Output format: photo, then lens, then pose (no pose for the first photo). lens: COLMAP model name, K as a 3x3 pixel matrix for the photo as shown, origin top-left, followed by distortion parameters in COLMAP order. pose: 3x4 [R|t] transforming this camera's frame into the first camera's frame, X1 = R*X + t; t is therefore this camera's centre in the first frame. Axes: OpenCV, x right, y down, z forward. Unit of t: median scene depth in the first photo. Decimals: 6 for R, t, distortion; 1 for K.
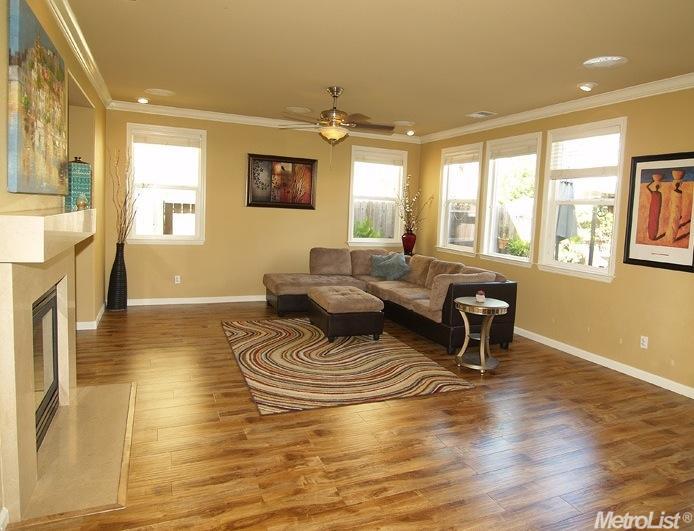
lens RADIAL K [[465.4, 0, 349.1], [0, 465.4, 254.7], [0, 0, 1]] dist [-0.030049, 0.000630]
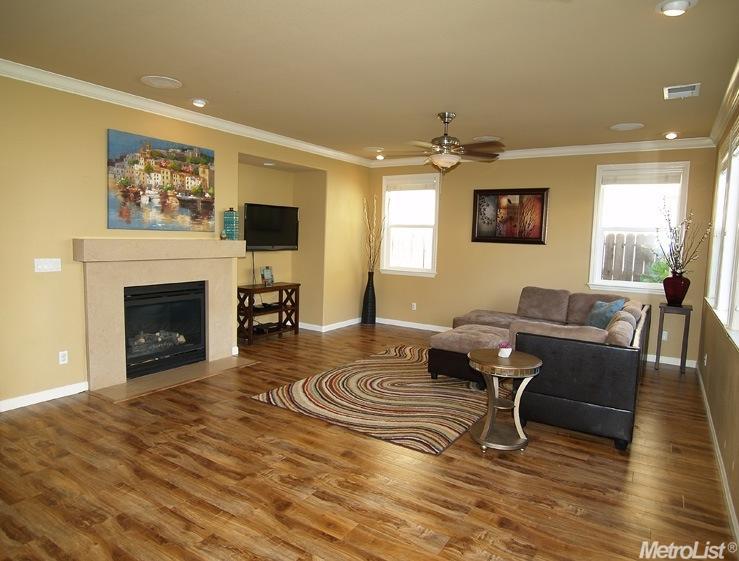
lens RADIAL K [[462.5, 0, 369.5], [0, 462.5, 280.5], [0, 0, 1]] dist [-0.020273, -0.001442]
pose [[0.565447, 0.049018, -0.823327, 0.541669], [-0.084098, 0.996456, 0.001569, -0.003053], [0.820486, 0.068353, 0.567565, 0.276580]]
